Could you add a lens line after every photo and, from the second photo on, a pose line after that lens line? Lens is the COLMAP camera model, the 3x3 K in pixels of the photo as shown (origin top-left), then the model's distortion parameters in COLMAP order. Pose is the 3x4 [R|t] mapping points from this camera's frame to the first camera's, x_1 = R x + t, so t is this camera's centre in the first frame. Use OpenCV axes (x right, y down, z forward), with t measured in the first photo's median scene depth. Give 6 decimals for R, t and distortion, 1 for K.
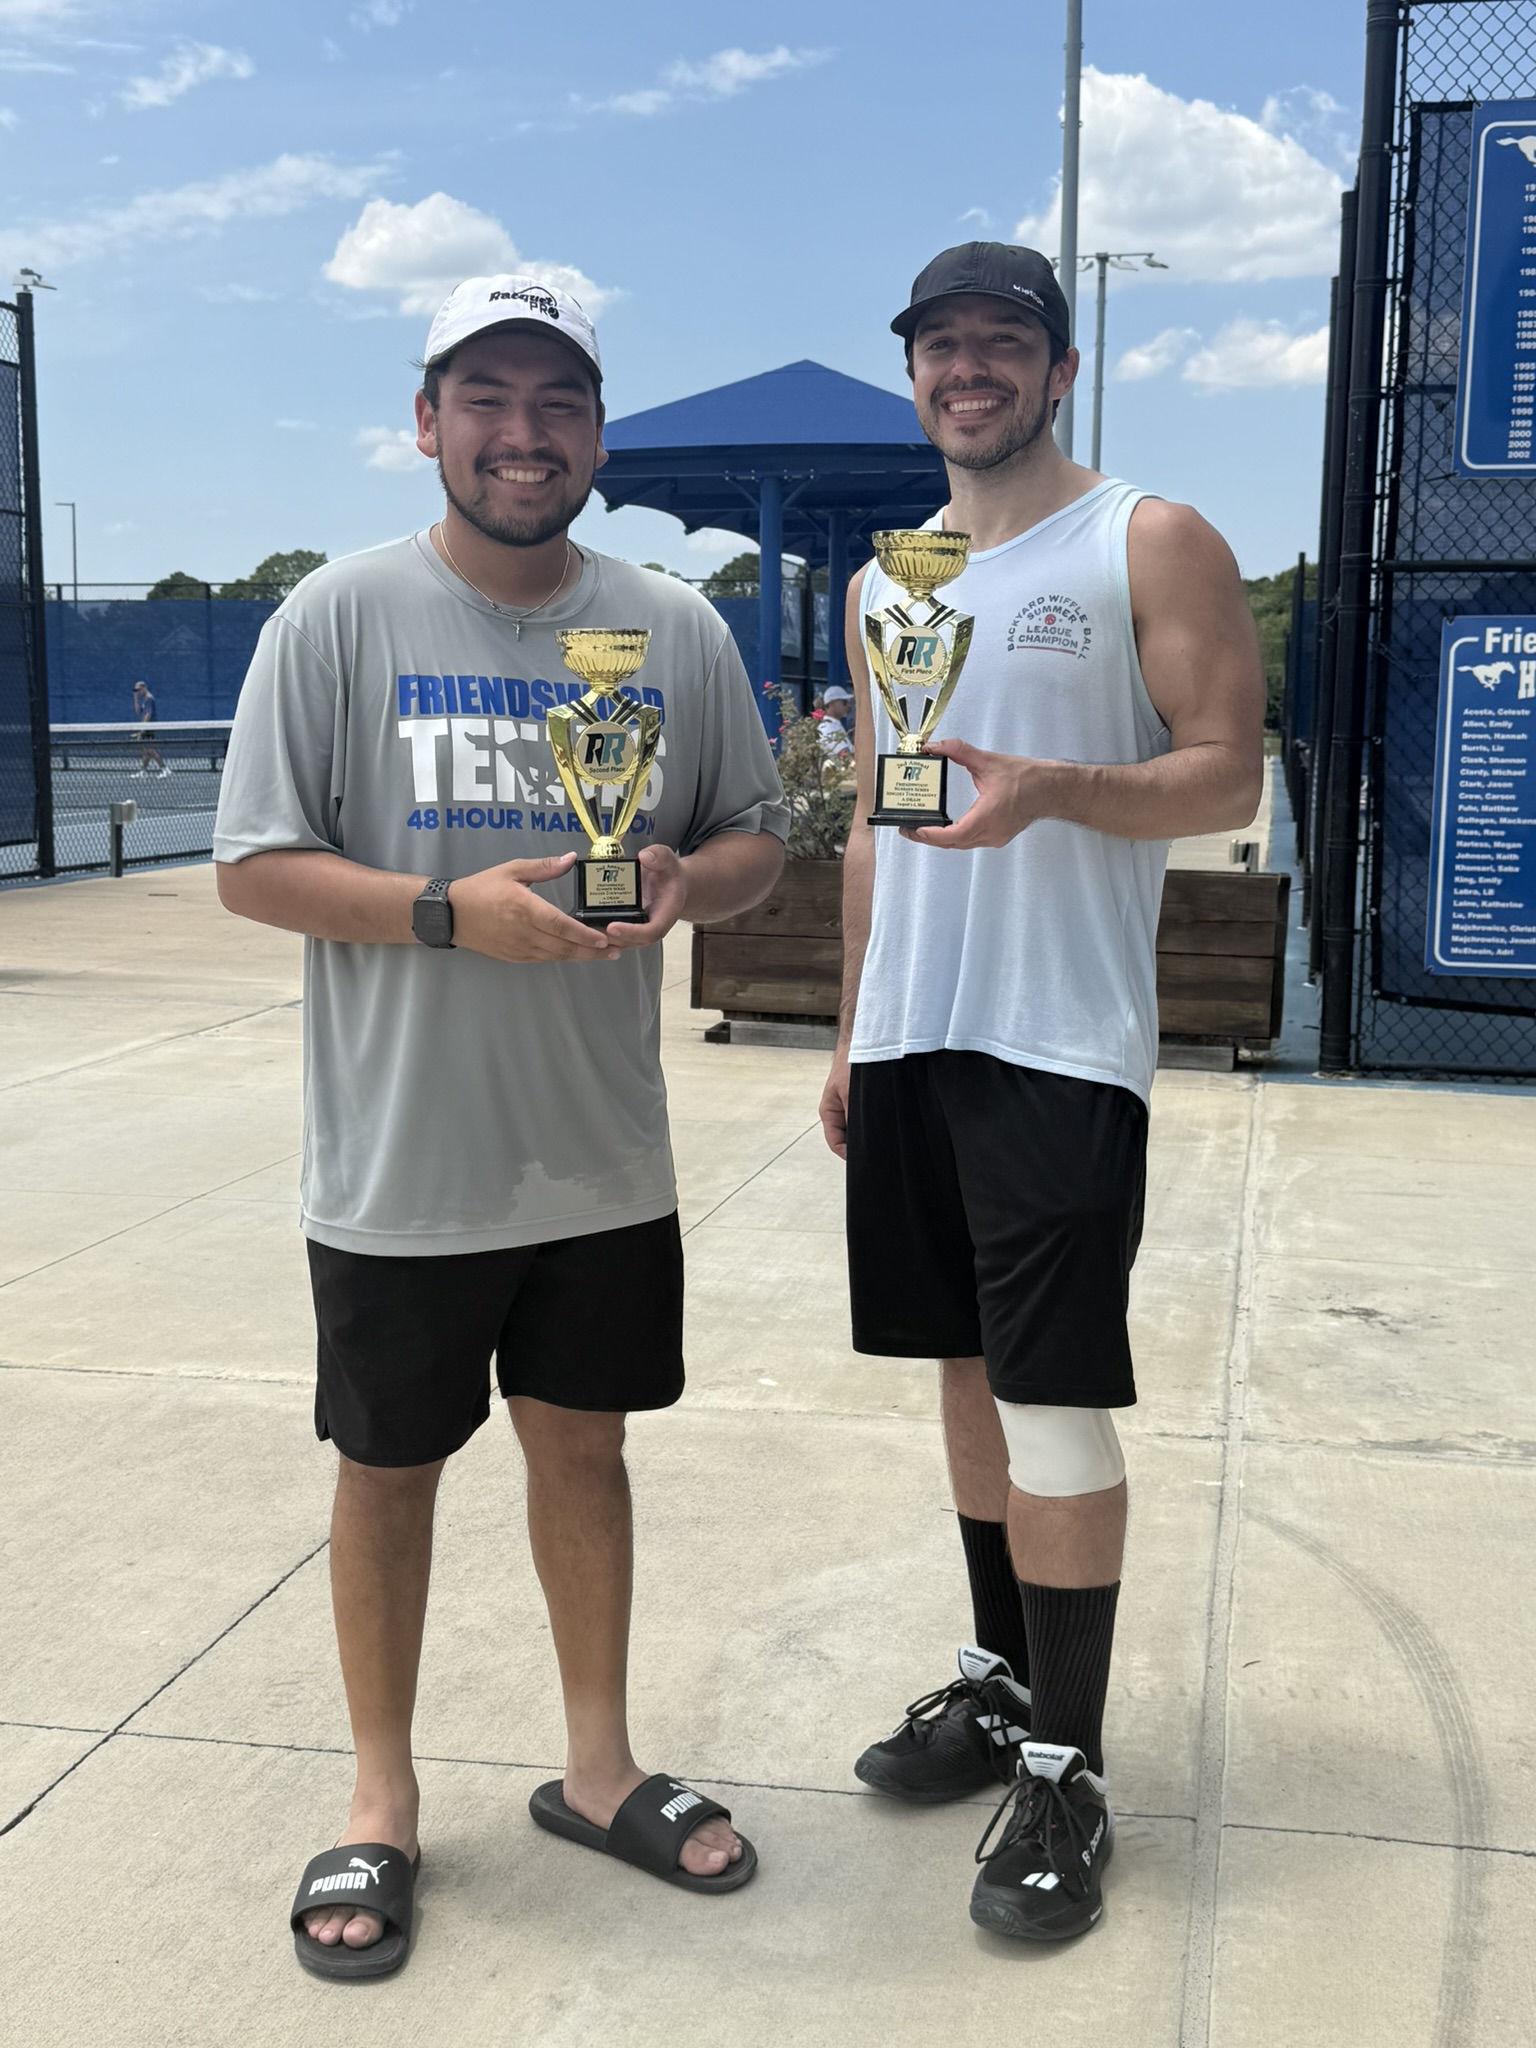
lens RADIAL K [[2461.3, 0, 714.0], [0, 2461.3, 990.1], [0, 0, 1]] dist [0.103117, 0.000000]
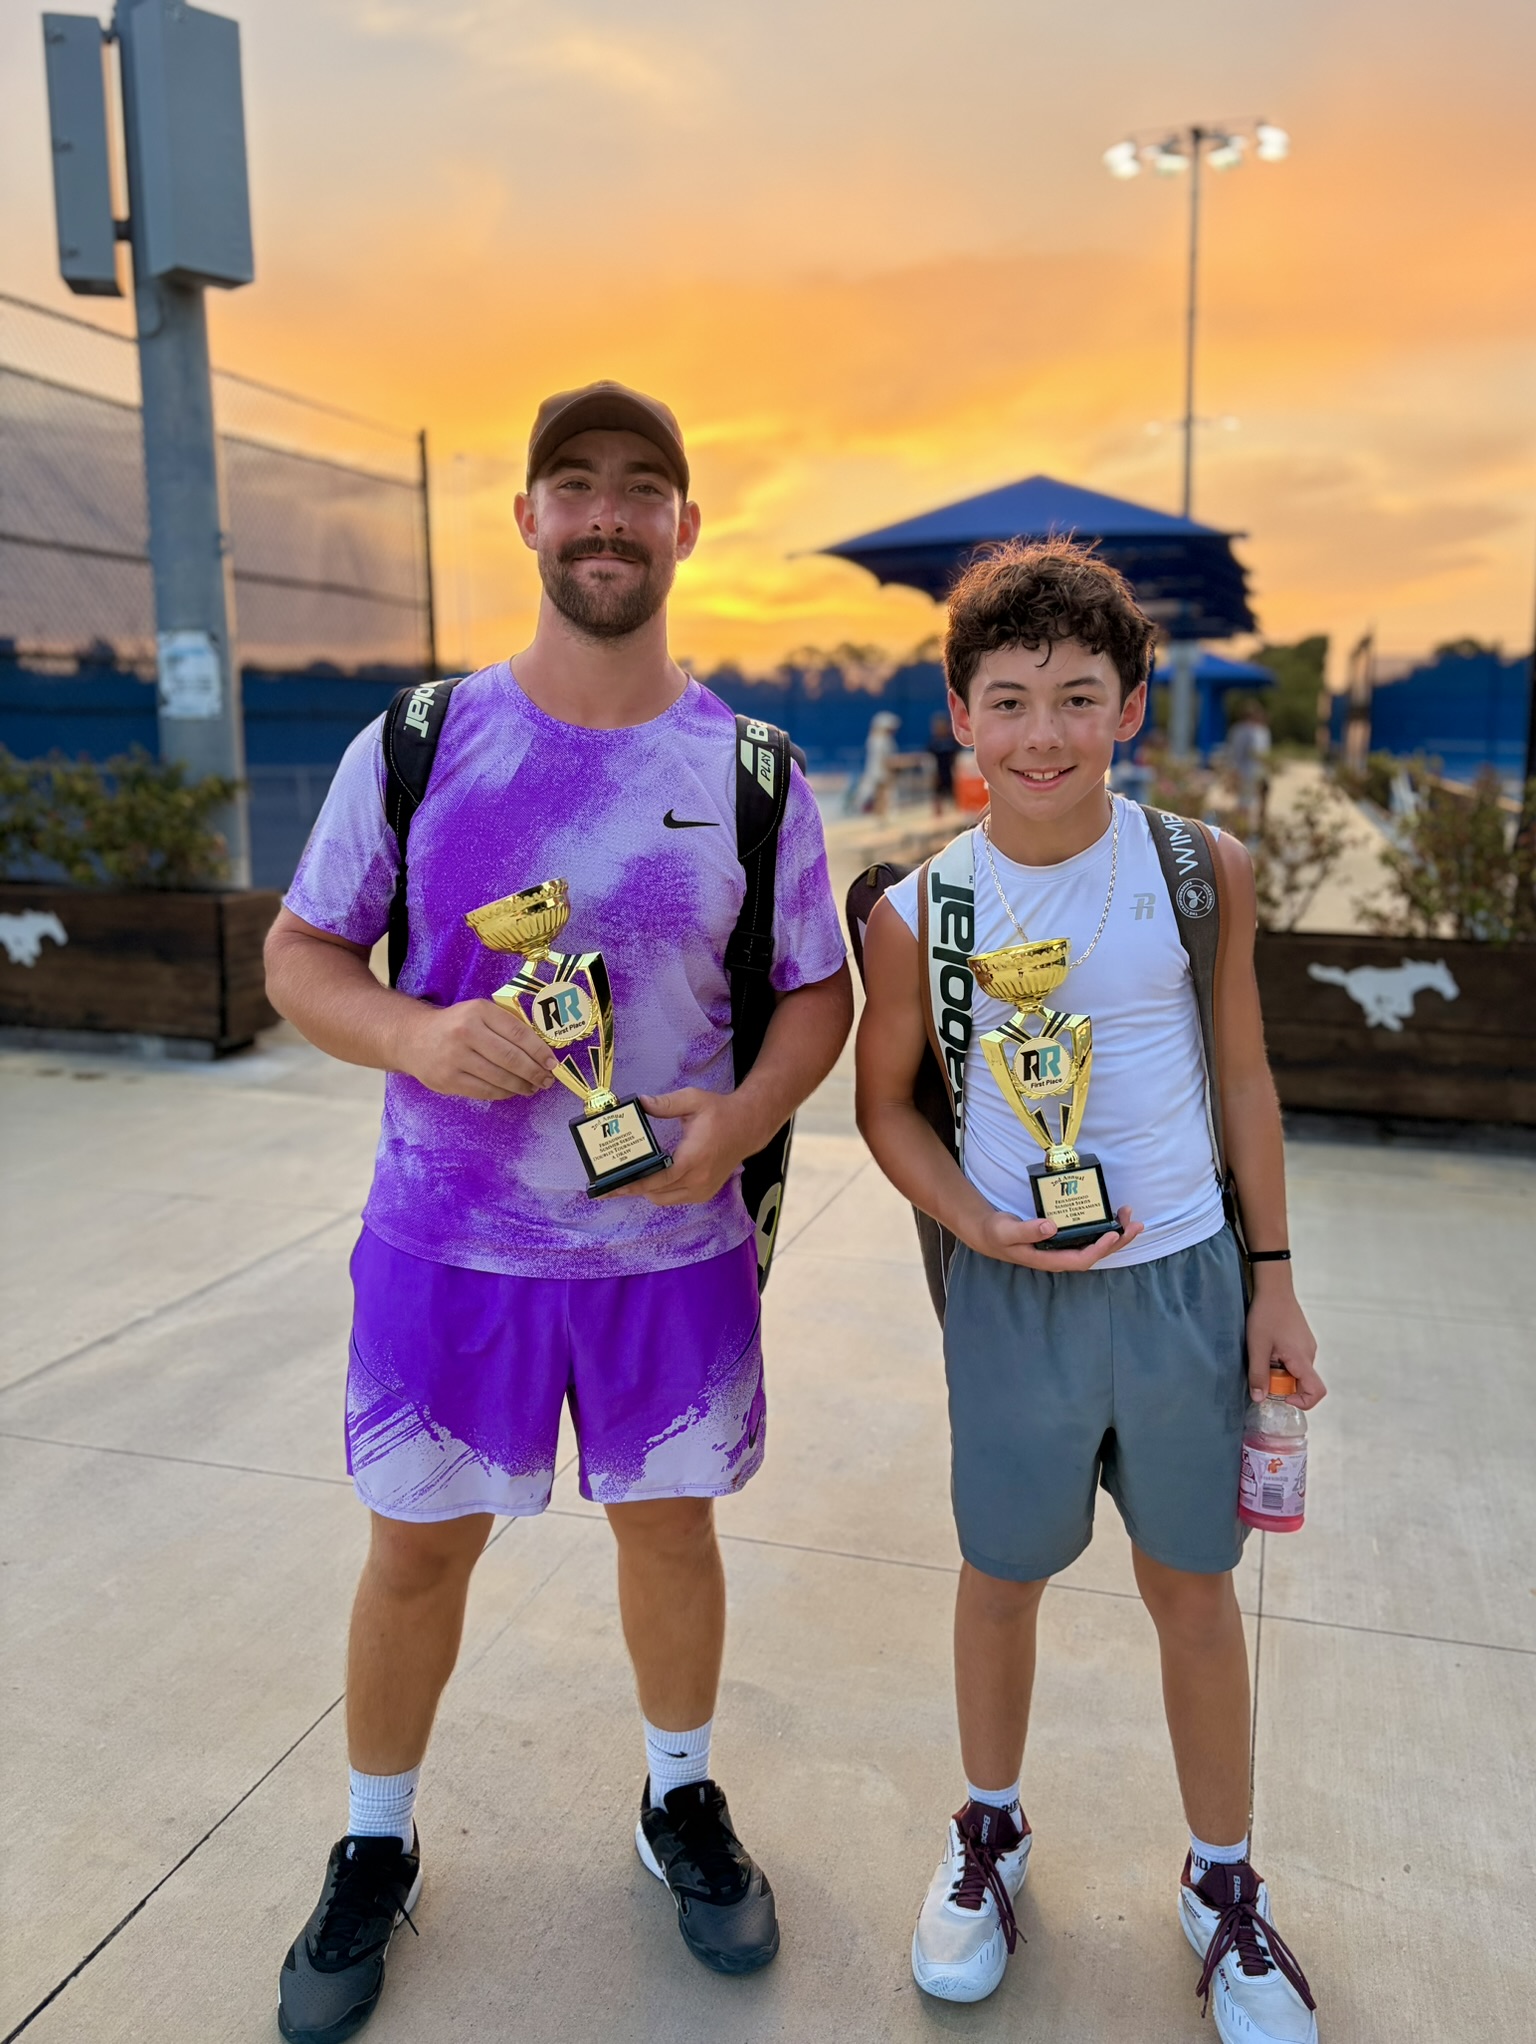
lens RADIAL K [[1581.2, 0, 781.8], [0, 1581.2, 991.1], [0, 0, 1]] dist [0.027887, -0.038116]
pose [[0.996924, -0.002499, -0.078331, -0.070262], [0.006164, 0.998896, 0.046576, -0.064038], [0.078128, -0.046915, 0.995839, 0.400301]]
